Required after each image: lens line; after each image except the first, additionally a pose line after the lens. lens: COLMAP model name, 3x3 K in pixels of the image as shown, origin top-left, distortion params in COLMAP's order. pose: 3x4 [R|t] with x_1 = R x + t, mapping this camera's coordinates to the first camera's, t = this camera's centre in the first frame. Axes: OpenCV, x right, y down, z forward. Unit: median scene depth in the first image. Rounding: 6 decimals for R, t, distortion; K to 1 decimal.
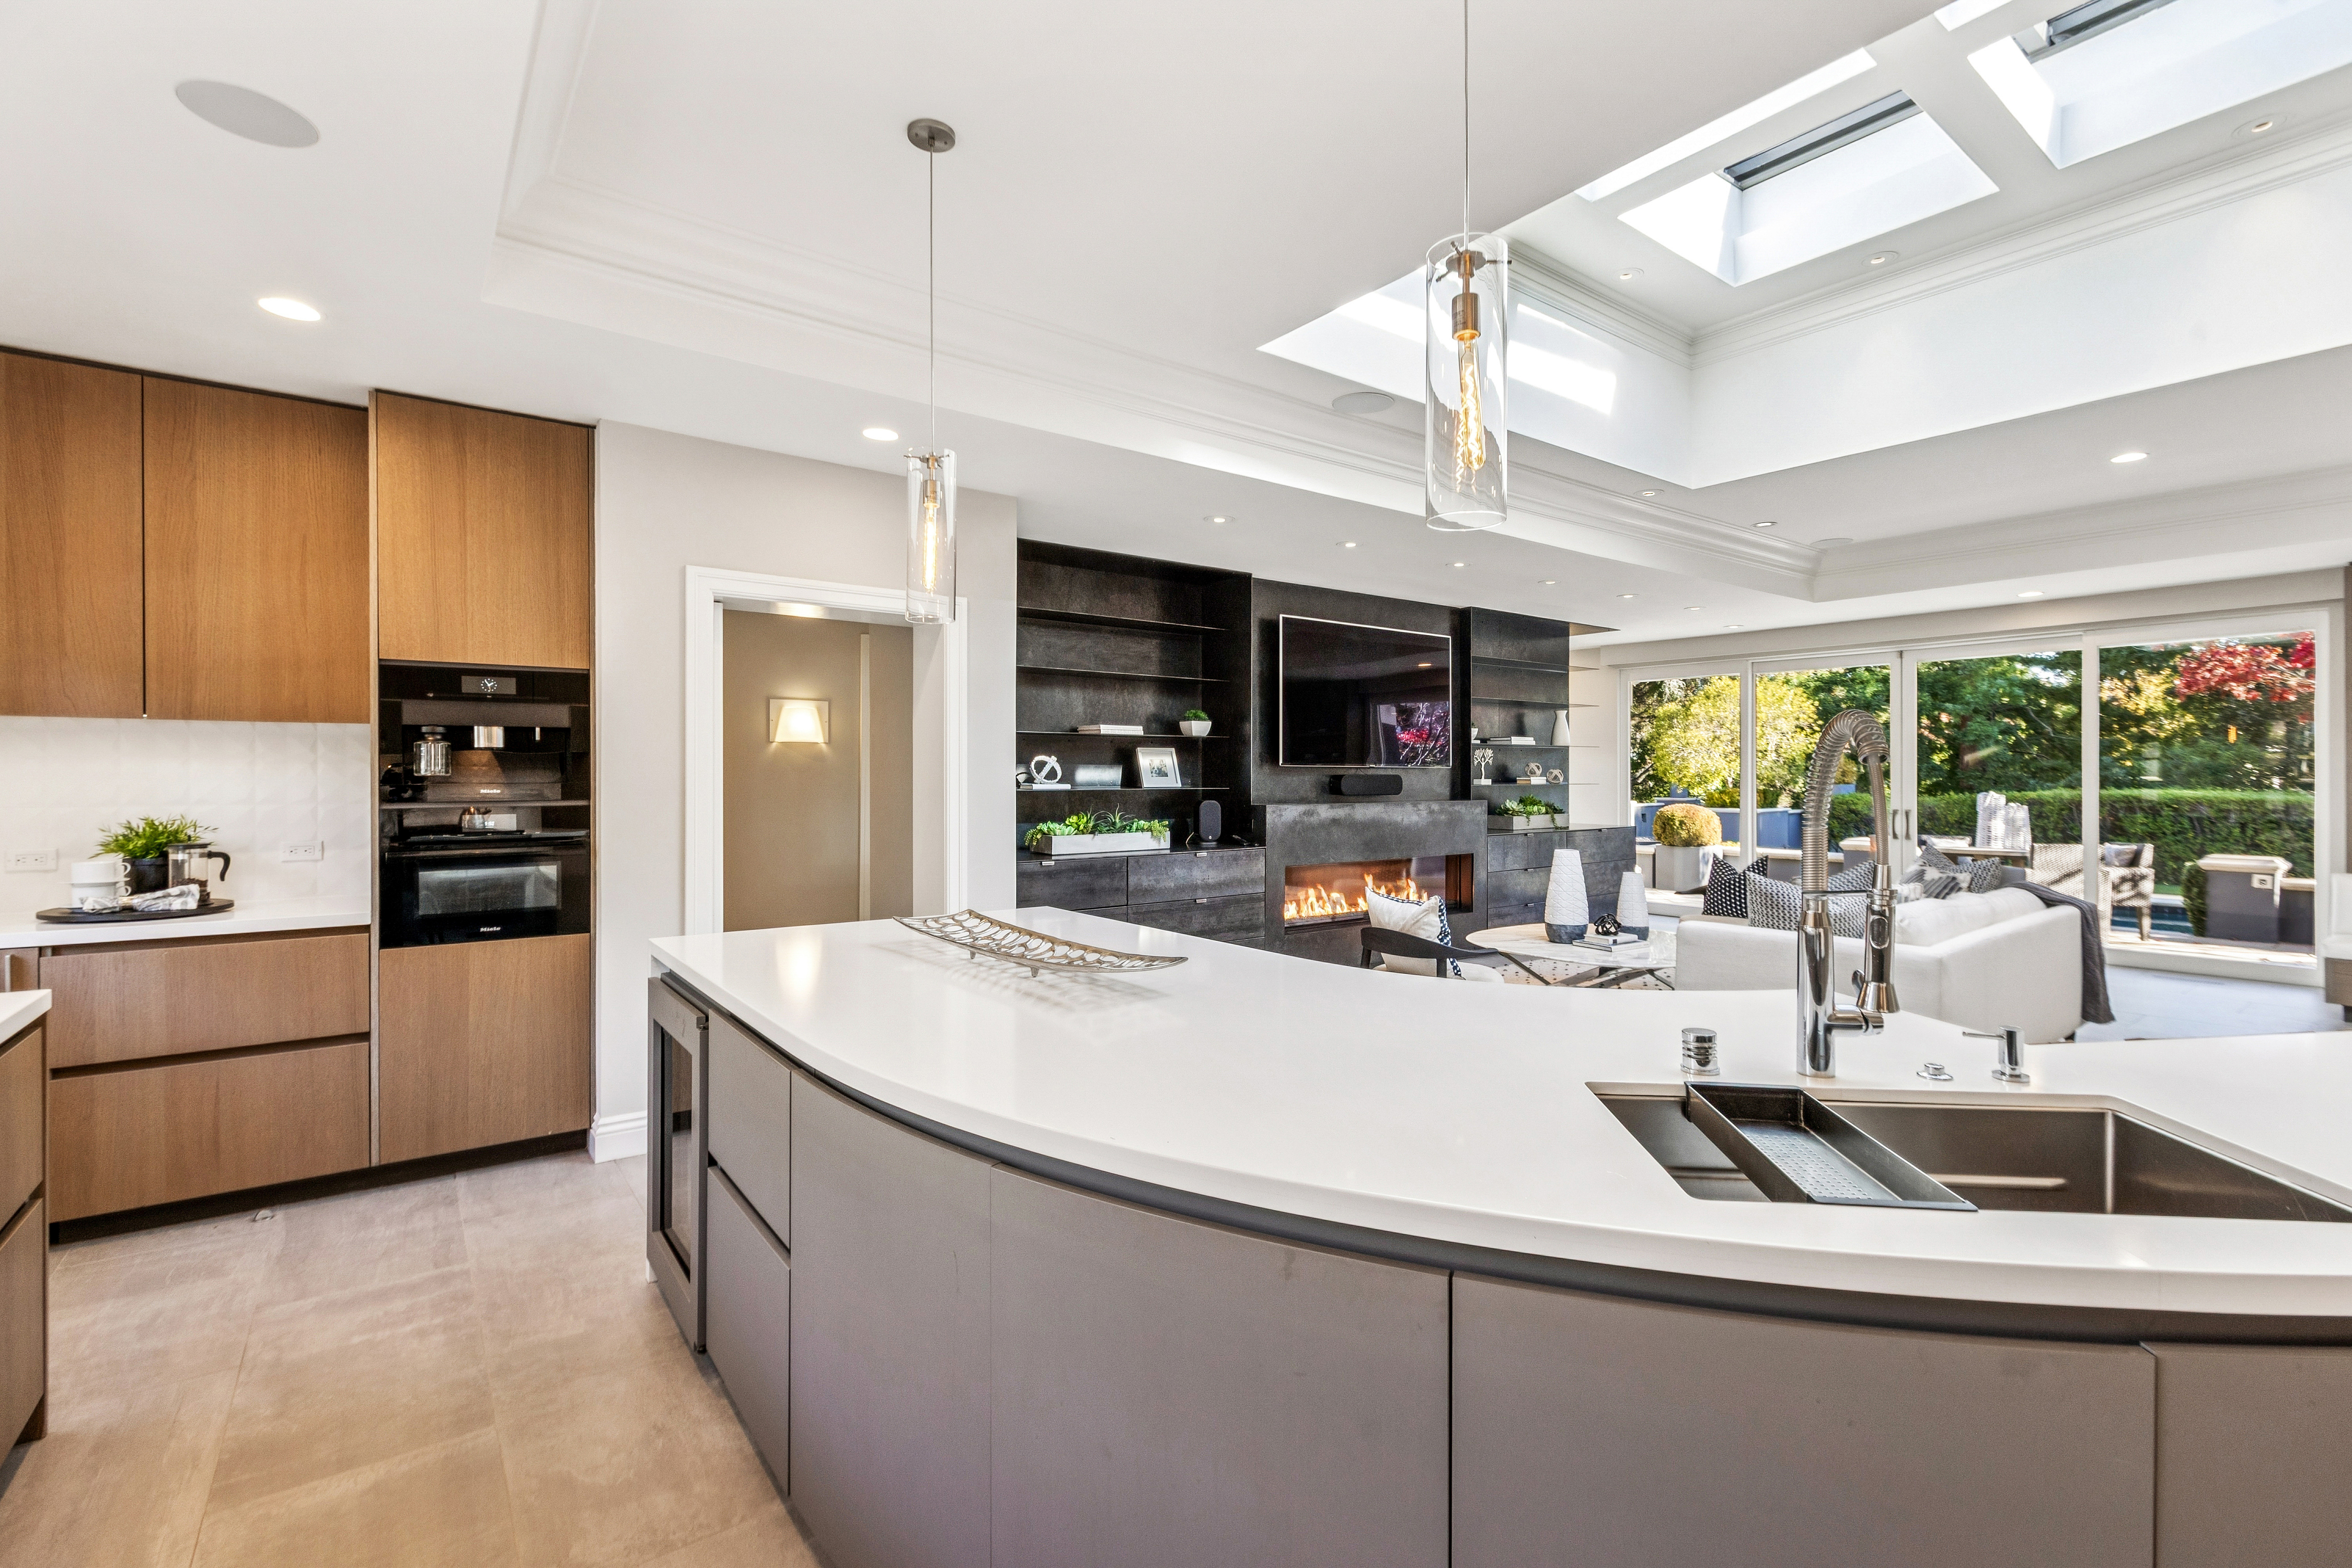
lens RADIAL K [[1049.8, 0, 1177.5], [0, 1049.8, 776.2], [0, 0, 1]] dist [-0.000646, 0.000229]
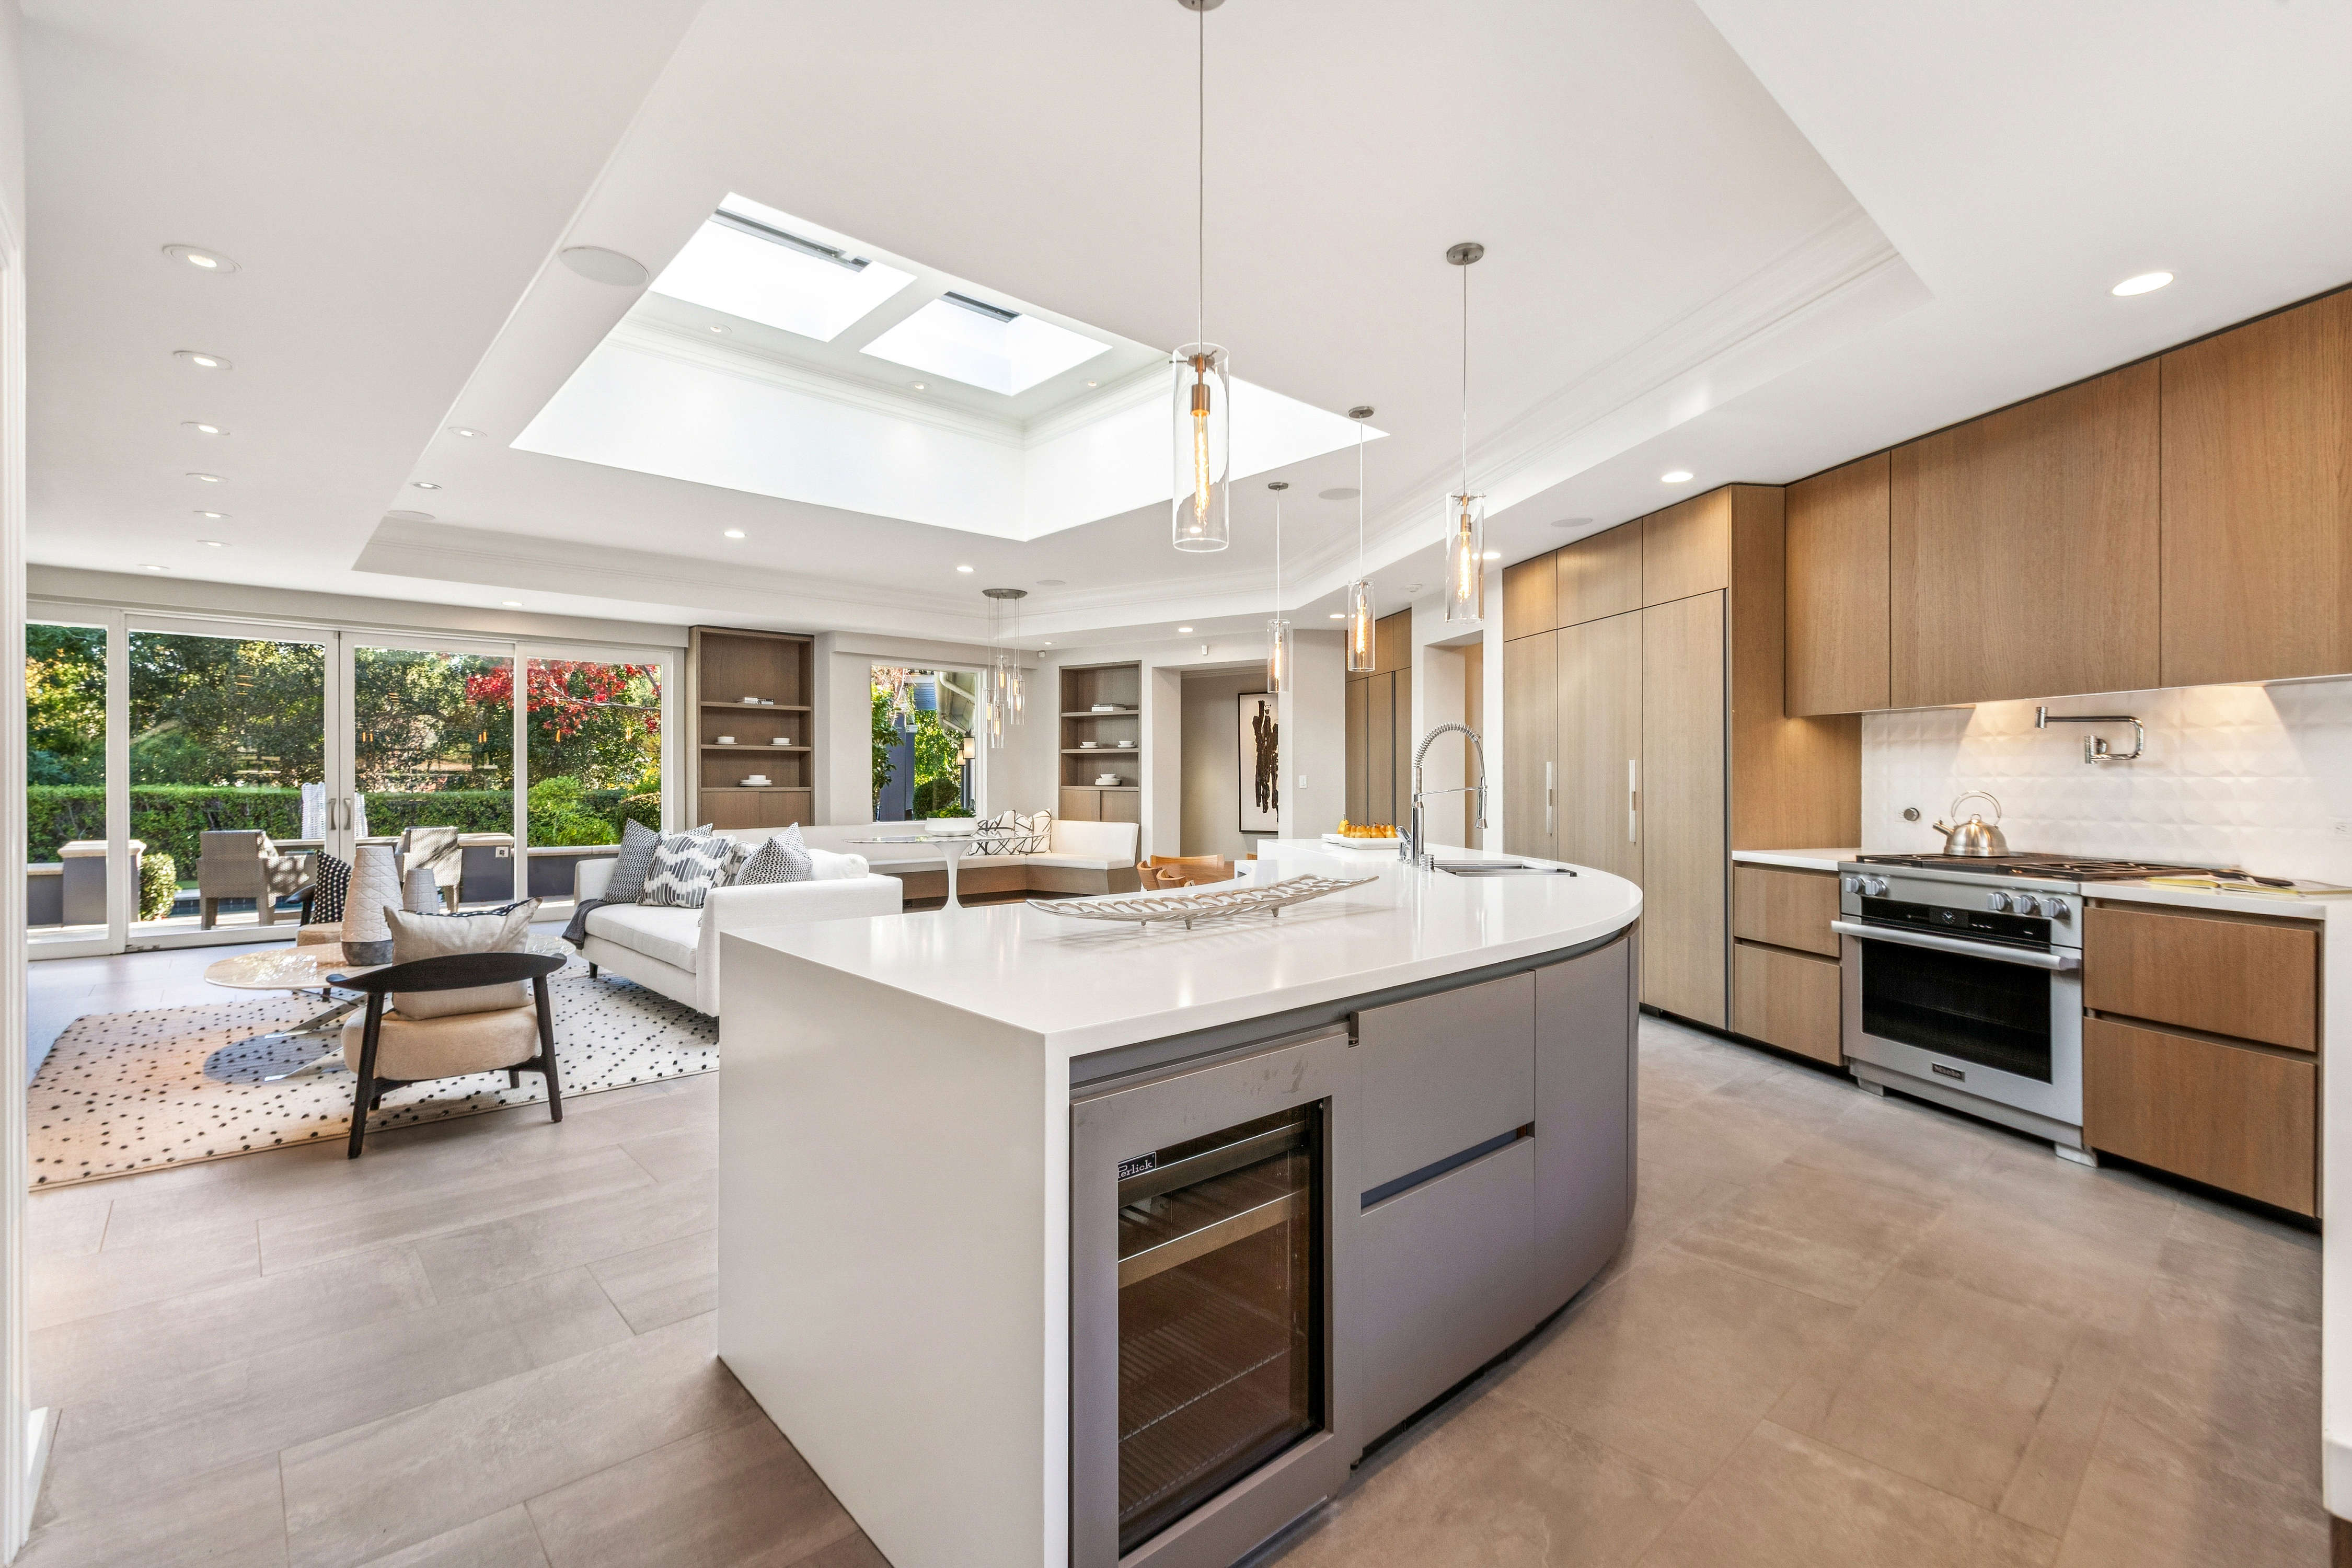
lens RADIAL K [[1038.4, 0, 1176.0], [0, 1038.4, 784.0], [0, 0, 1]] dist [-0.010078, 0.000143]
pose [[-0.096821, -0.004265, 0.995293, -0.427263], [-0.000411, 0.999991, 0.004245, 0.018889], [-0.995302, 0.000002, -0.096822, 0.461722]]
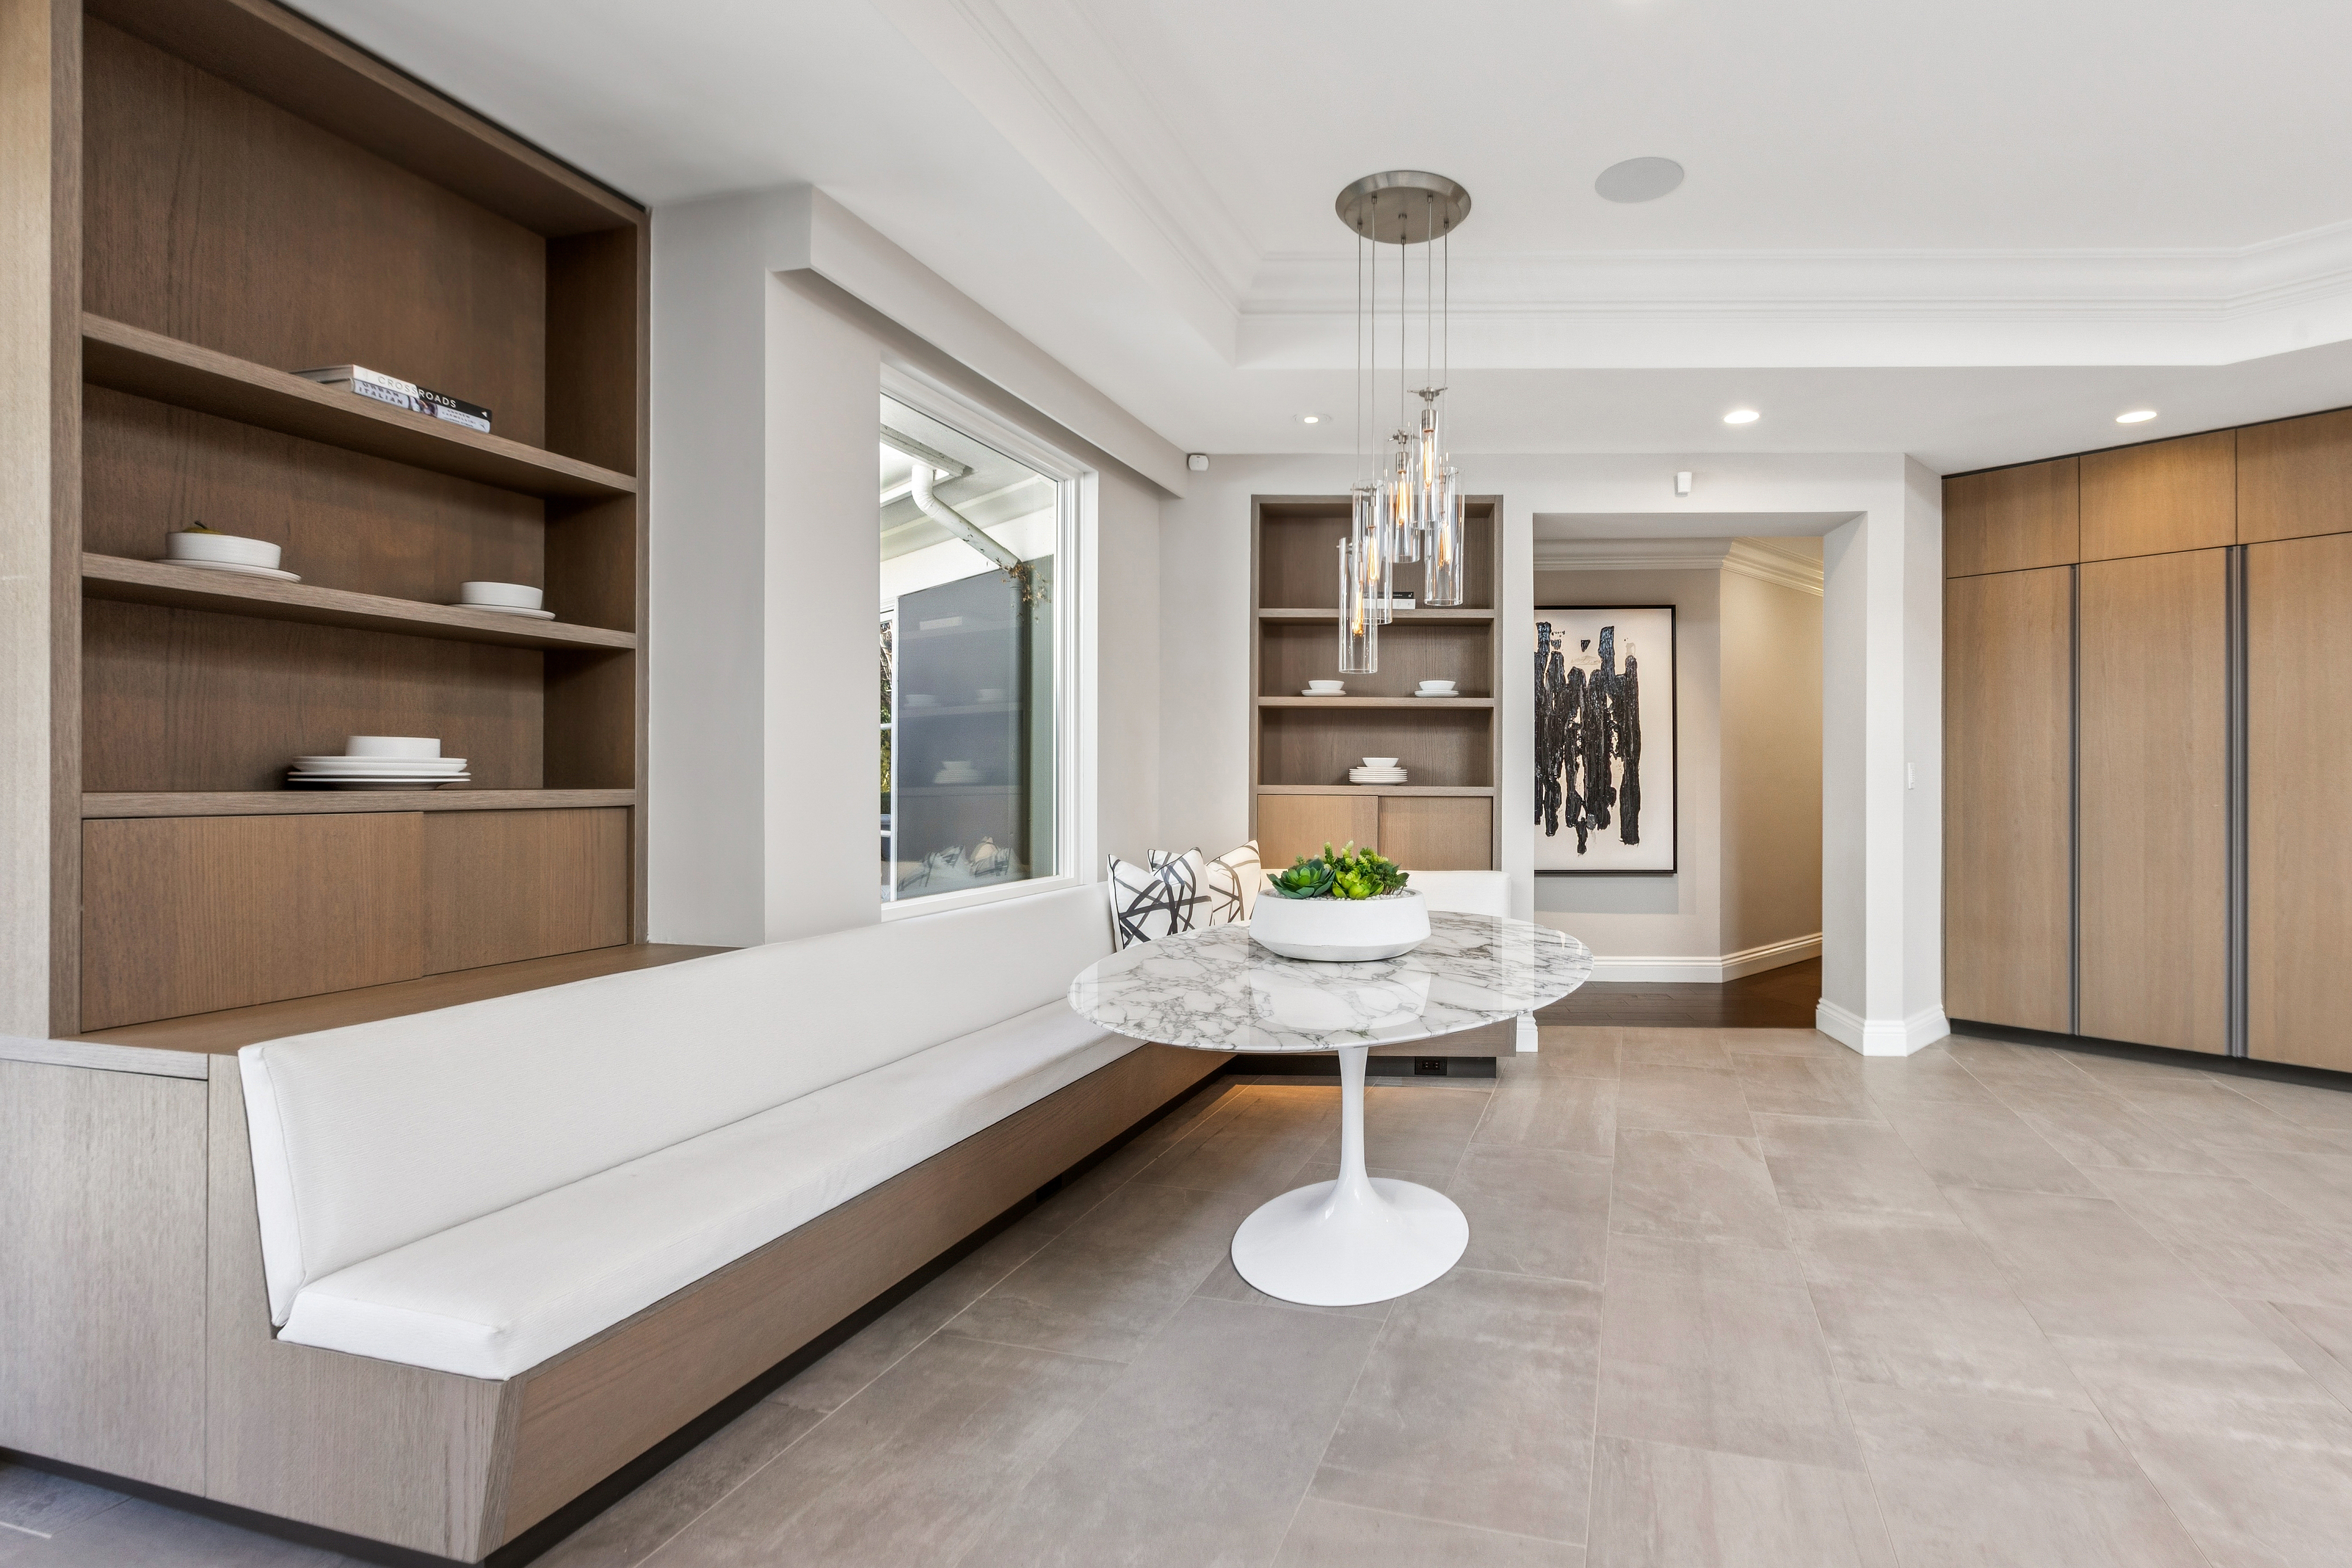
lens RADIAL K [[1104.7, 0, 1344.3], [0, 1104.7, 774.0], [0, 0, 1]] dist [0.000525, -0.000188]
pose [[-0.618854, 0.002686, 0.785502, 0.695284], [-0.002765, 0.999981, -0.005598, 0.026307], [-0.785501, -0.005636, -0.618834, 0.915814]]
